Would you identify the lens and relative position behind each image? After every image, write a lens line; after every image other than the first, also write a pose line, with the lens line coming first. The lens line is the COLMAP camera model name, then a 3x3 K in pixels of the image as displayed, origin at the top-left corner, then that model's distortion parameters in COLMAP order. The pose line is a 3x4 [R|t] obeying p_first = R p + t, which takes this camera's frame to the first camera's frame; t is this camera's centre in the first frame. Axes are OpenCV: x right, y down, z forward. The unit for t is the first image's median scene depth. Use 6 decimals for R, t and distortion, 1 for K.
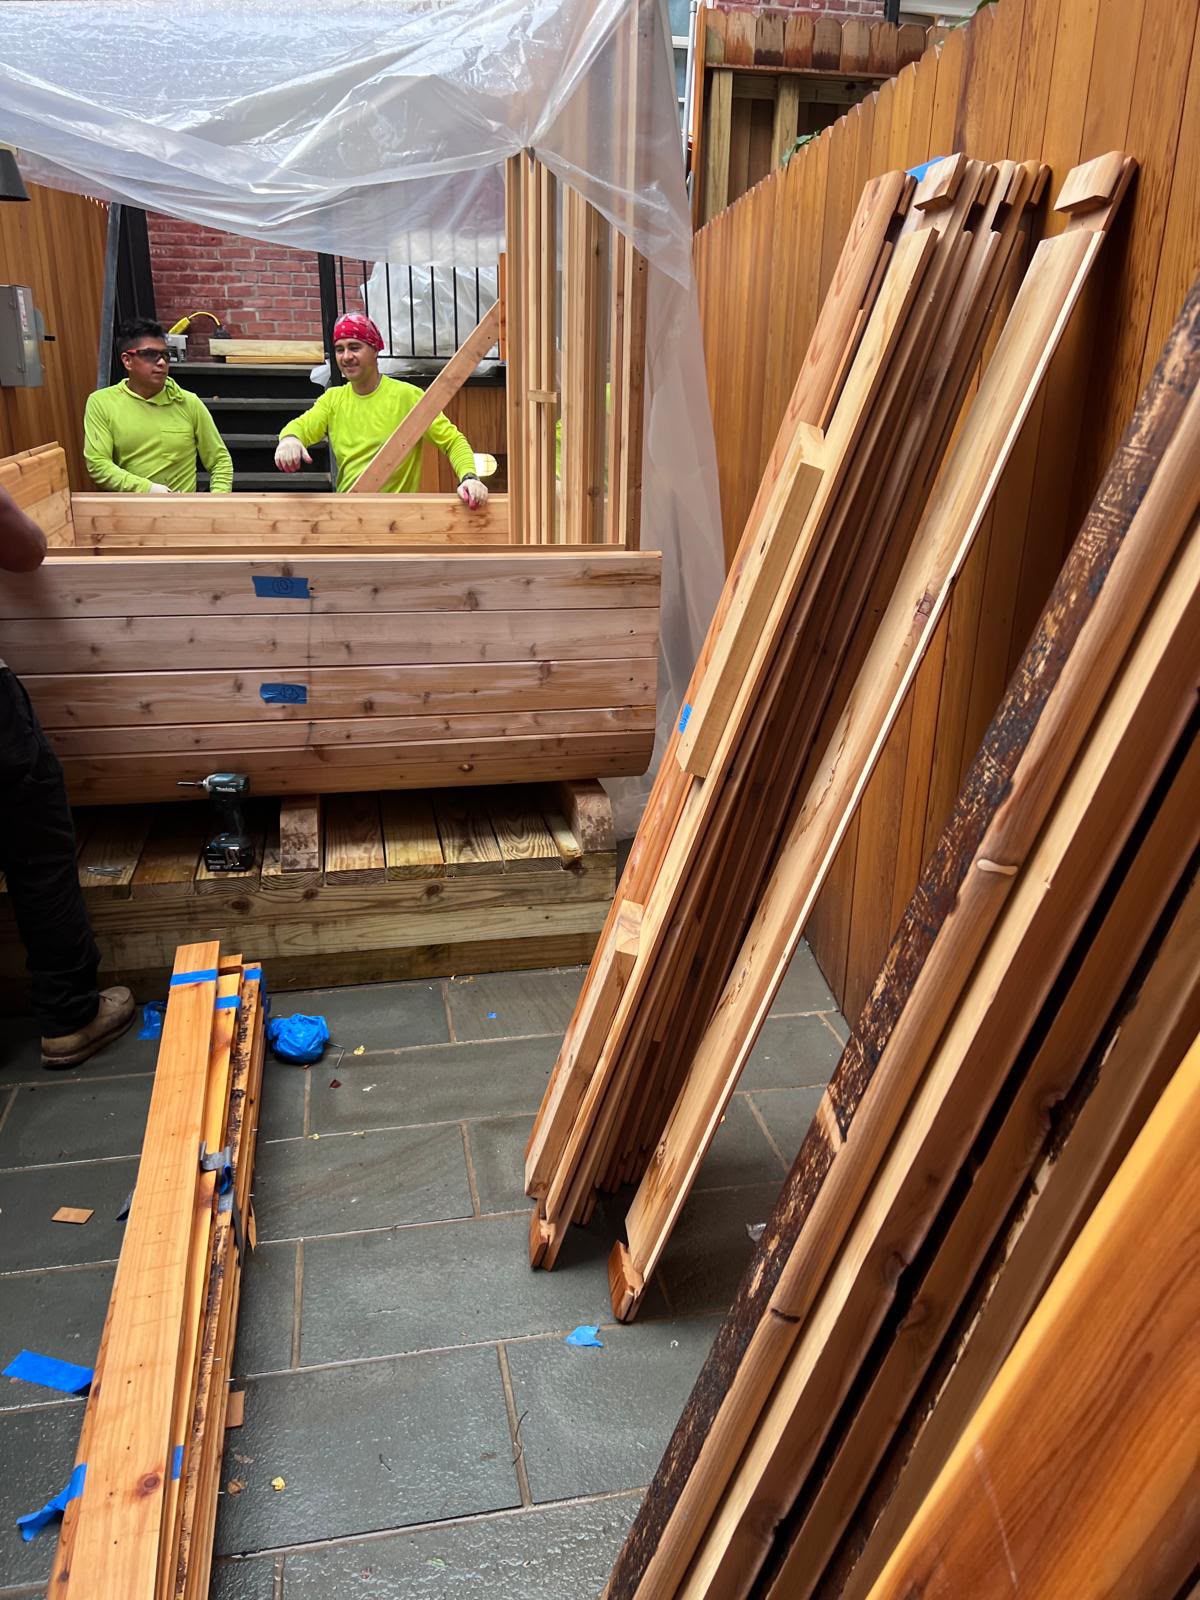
lens RADIAL K [[1200.2, 0, 598.0], [0, 1200.2, 776.3], [0, 0, 1]] dist [0.045556, -0.024541]
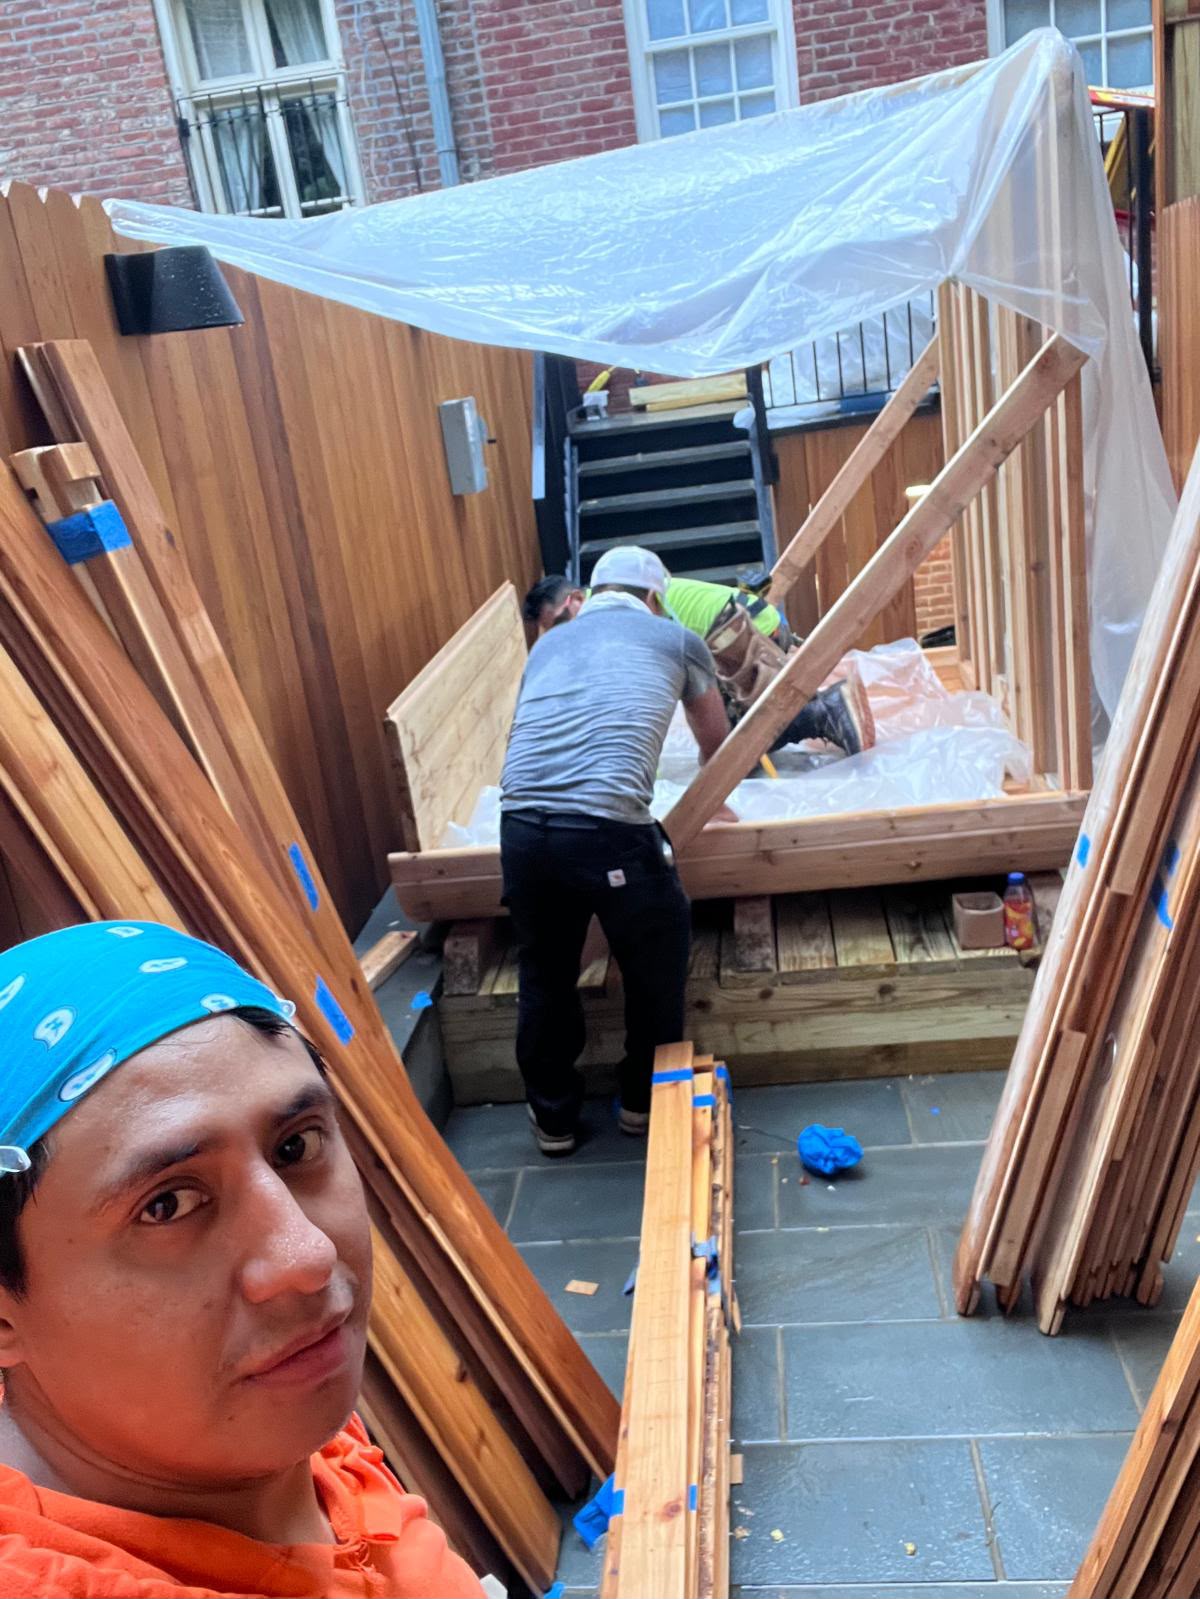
lens RADIAL K [[1408.9, 0, 609.2], [0, 1408.9, 798.0], [0, 0, 1]] dist [0.070882, -0.061656]
pose [[0.946036, -0.044823, -0.320947, 0.030571], [0.043127, 0.998993, -0.012394, -0.061488], [0.321179, -0.002116, 0.947016, -0.193119]]
